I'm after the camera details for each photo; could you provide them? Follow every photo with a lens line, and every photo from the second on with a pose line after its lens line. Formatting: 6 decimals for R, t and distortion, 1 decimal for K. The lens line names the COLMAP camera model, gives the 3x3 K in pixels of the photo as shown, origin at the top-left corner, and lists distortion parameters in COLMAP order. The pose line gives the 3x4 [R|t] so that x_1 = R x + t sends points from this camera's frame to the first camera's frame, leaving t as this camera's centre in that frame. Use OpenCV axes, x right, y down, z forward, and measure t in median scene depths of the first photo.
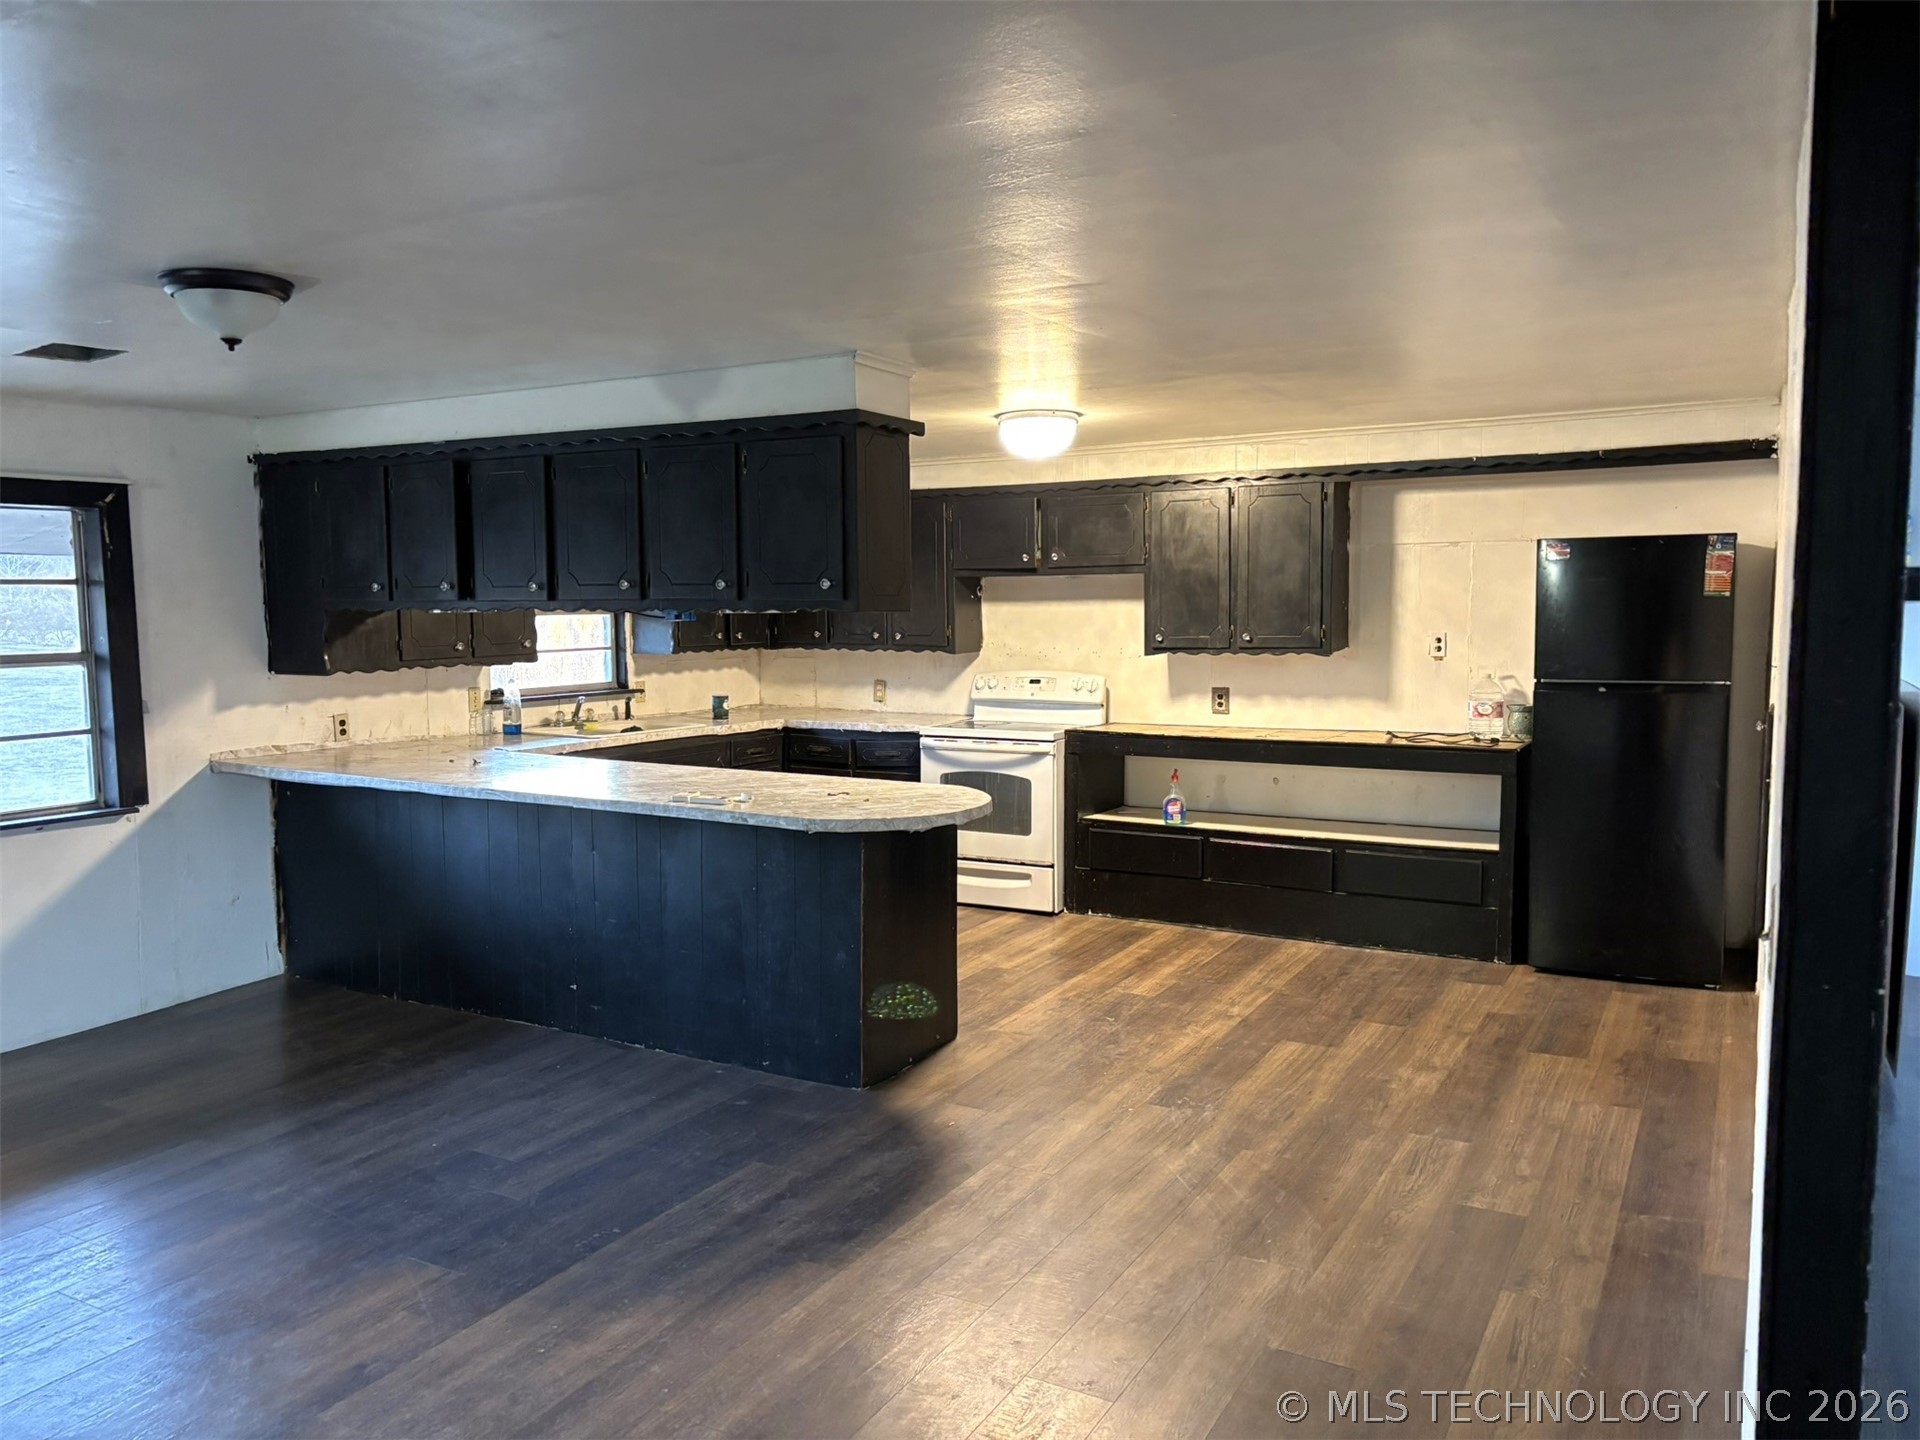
lens RADIAL K [[1406.5, 0, 964.4], [0, 1406.5, 722.1], [0, 0, 1]] dist [0.036180, -0.010909]
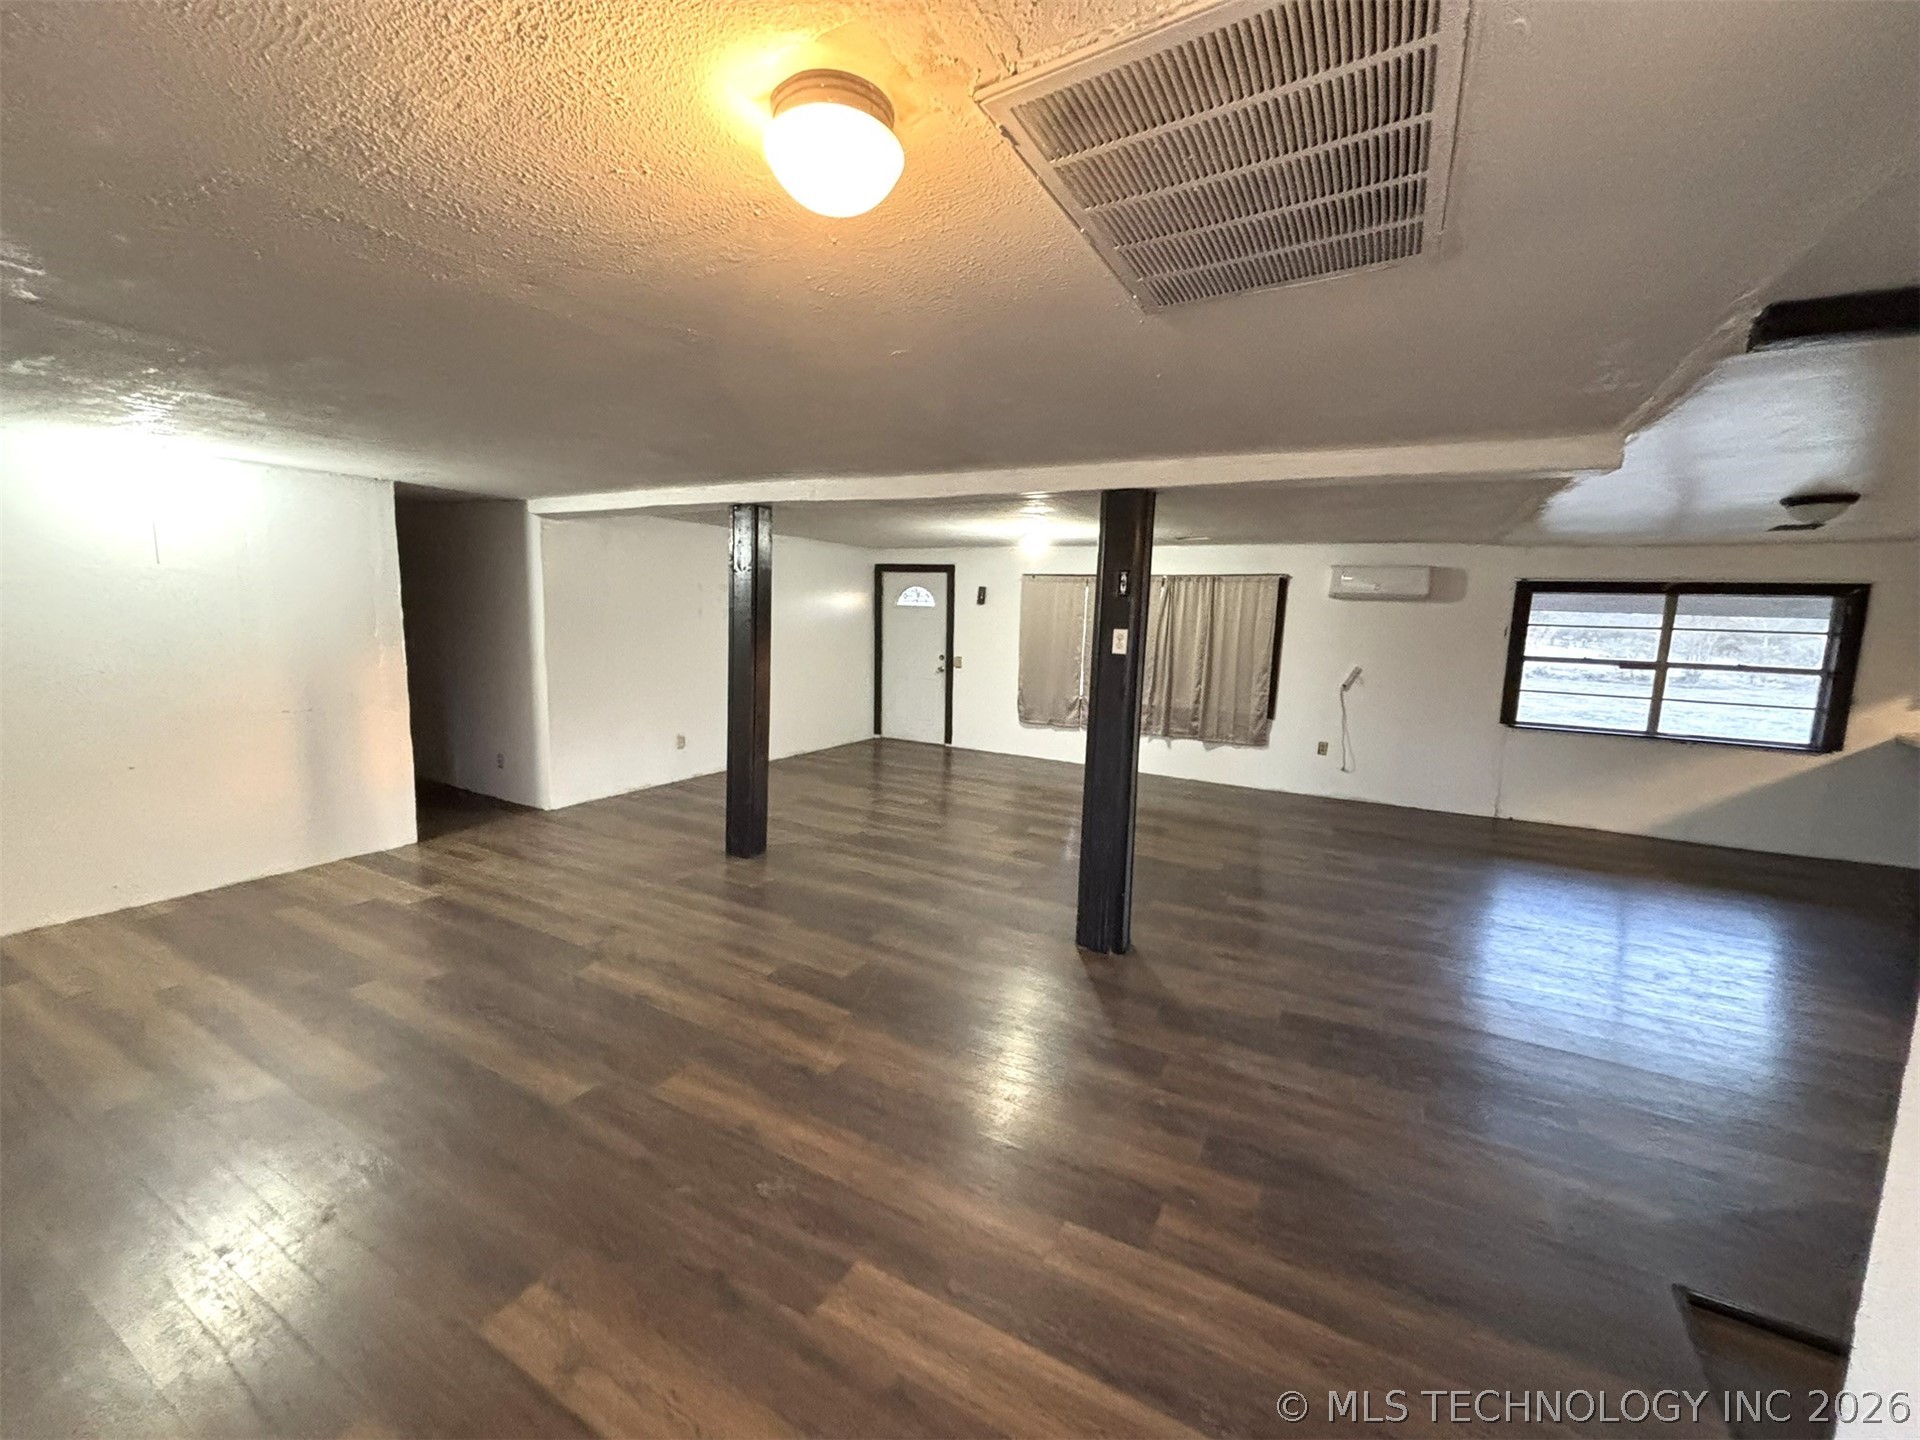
lens RADIAL K [[771.9, 0, 958.9], [0, 771.9, 711.1], [0, 0, 1]] dist [0.004370, -0.001174]
pose [[0.011415, 0.131081, -0.991306, 0.346611], [-0.124256, 0.983873, 0.128668, 0.014943], [0.992185, 0.121707, 0.027518, -0.168143]]
